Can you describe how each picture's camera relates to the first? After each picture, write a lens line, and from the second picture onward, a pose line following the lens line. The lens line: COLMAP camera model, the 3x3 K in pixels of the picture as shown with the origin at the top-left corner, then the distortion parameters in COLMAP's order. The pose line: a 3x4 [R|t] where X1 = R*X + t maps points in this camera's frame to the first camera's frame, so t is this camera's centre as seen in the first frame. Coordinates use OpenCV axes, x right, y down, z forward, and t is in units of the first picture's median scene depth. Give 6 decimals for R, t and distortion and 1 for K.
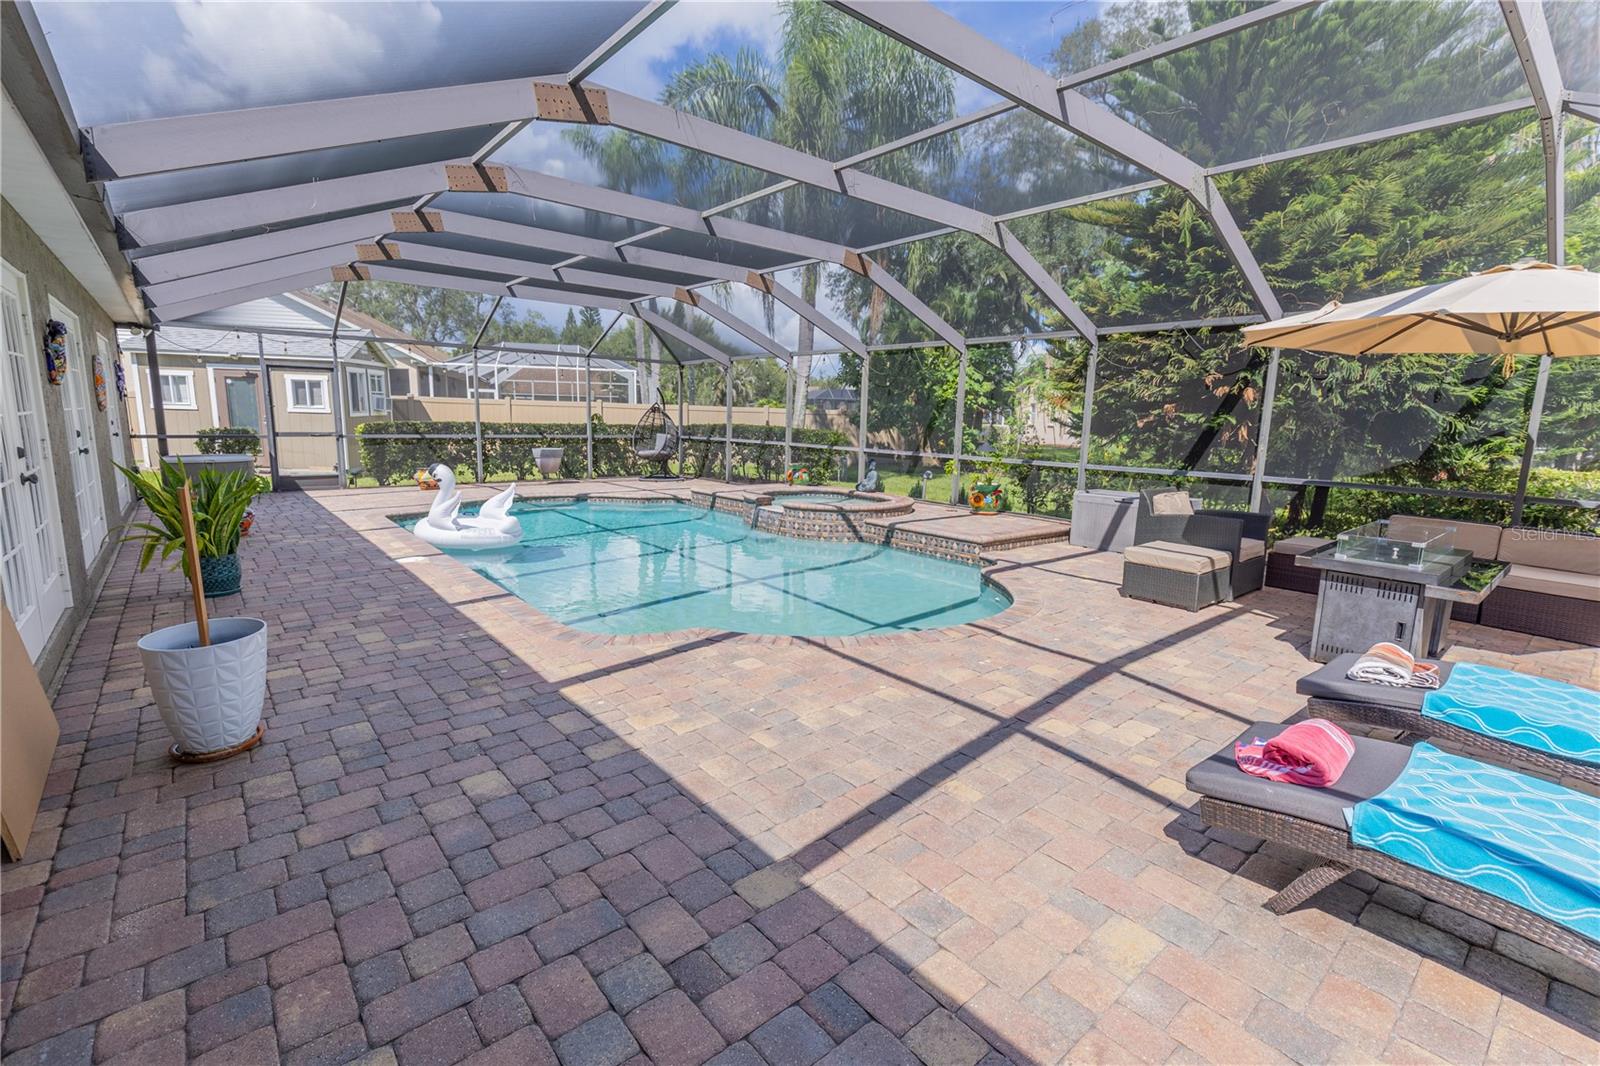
lens RADIAL K [[713.6, 0, 808.4], [0, 713.6, 529.4], [0, 0, 1]] dist [0.008404, -0.000931]
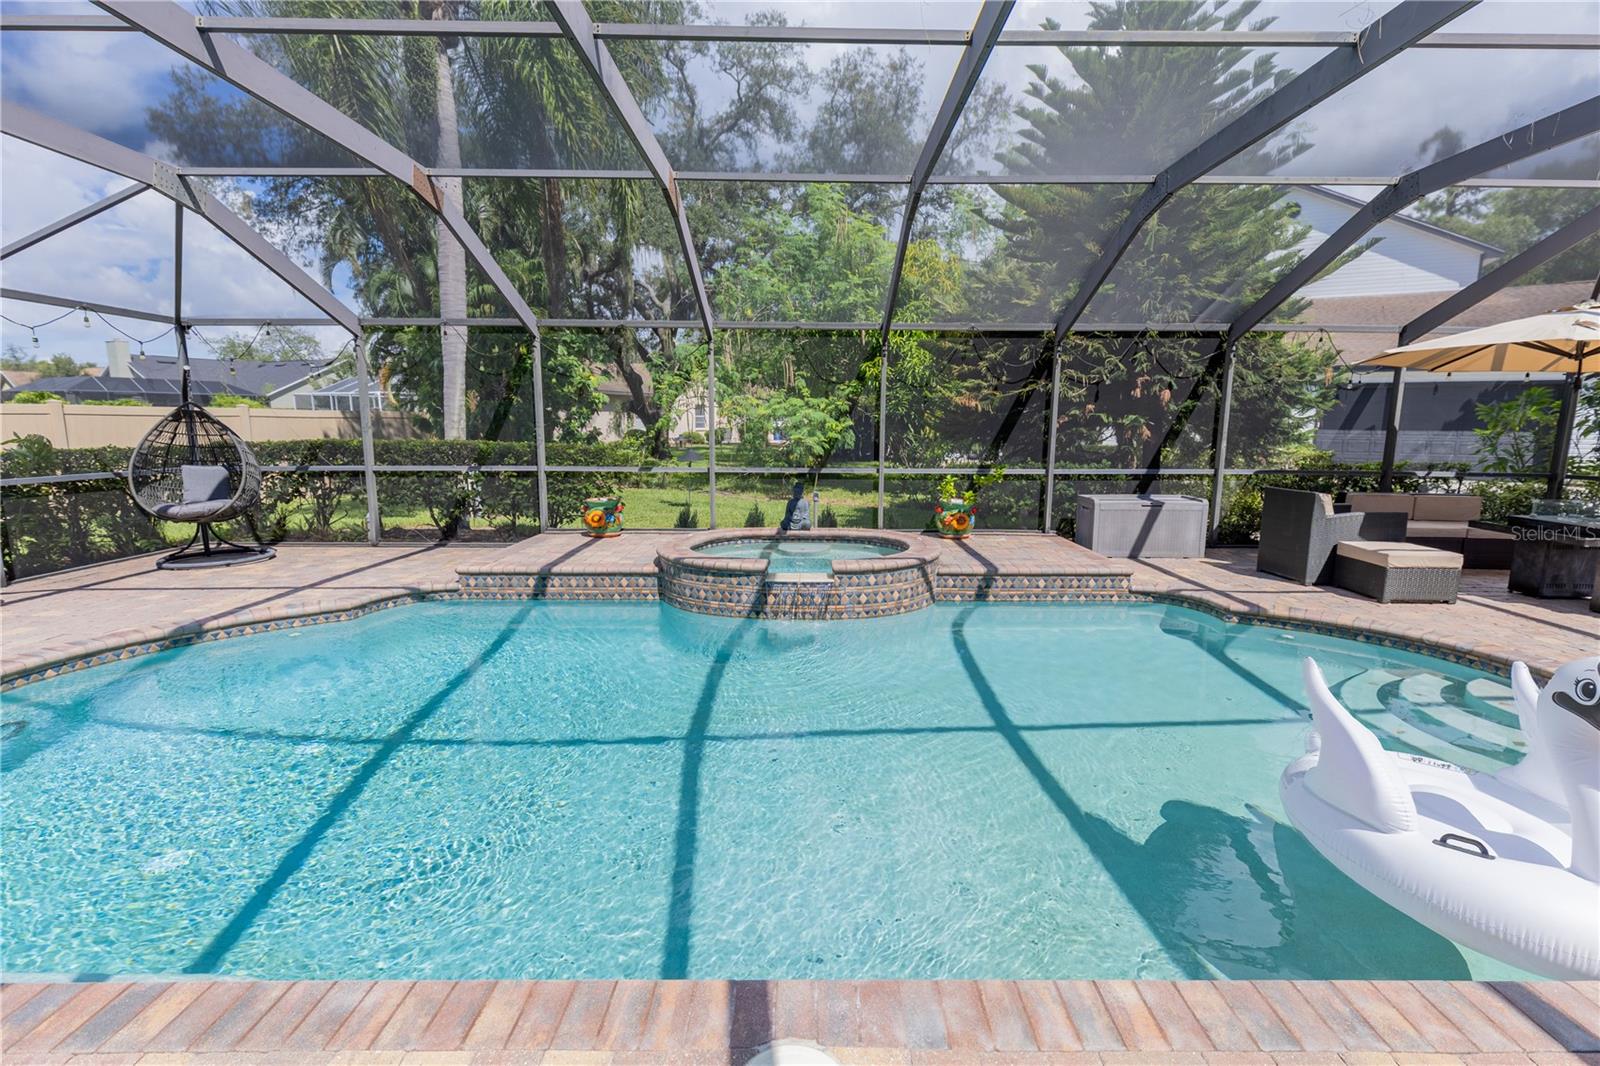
lens RADIAL K [[713.6, 0, 803.0], [0, 713.6, 539.9], [0, 0, 1]] dist [0.008404, -0.000931]
pose [[0.634134, -0.142468, 0.759985, -0.528289], [0.130450, 0.988502, 0.076459, -0.112831], [-0.762140, 0.050655, 0.645428, 0.640651]]
